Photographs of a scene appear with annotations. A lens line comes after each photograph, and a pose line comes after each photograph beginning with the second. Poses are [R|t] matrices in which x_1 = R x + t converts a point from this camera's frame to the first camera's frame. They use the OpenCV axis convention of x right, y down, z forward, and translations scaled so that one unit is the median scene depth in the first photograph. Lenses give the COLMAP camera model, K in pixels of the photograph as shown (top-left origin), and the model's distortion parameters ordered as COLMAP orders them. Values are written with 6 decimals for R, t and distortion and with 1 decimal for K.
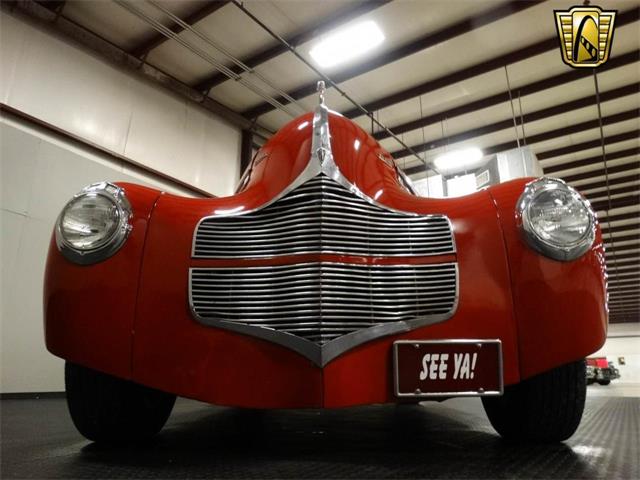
lens RADIAL K [[470.3, 0, 323.9], [0, 470.3, 236.3], [0, 0, 1]] dist [-0.005002, 0.001327]
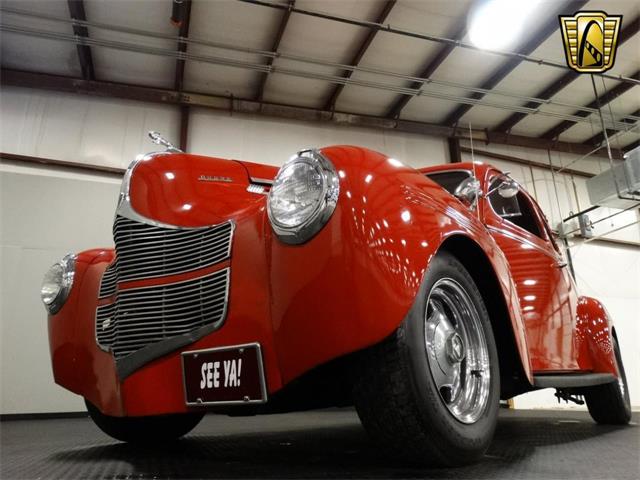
lens RADIAL K [[470.3, 0, 323.9], [0, 470.3, 236.3], [0, 0, 1]] dist [-0.005002, 0.001327]
pose [[0.798218, -0.212505, -0.563639, 1.047940], [0.193290, 0.976584, -0.094461, 0.128608], [0.570514, -0.033545, 0.820602, 0.323209]]
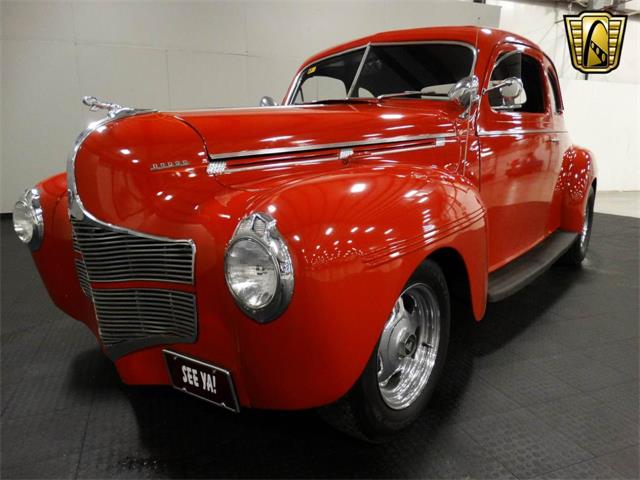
lens RADIAL K [[471.5, 0, 344.3], [0, 471.5, 240.8], [0, 0, 1]] dist [-0.007002, -0.002436]
pose [[0.820890, 0.119215, -0.558505, 1.140204], [0.166747, 0.885318, 0.434059, -0.449405], [0.546201, -0.449444, 0.706870, 0.535583]]
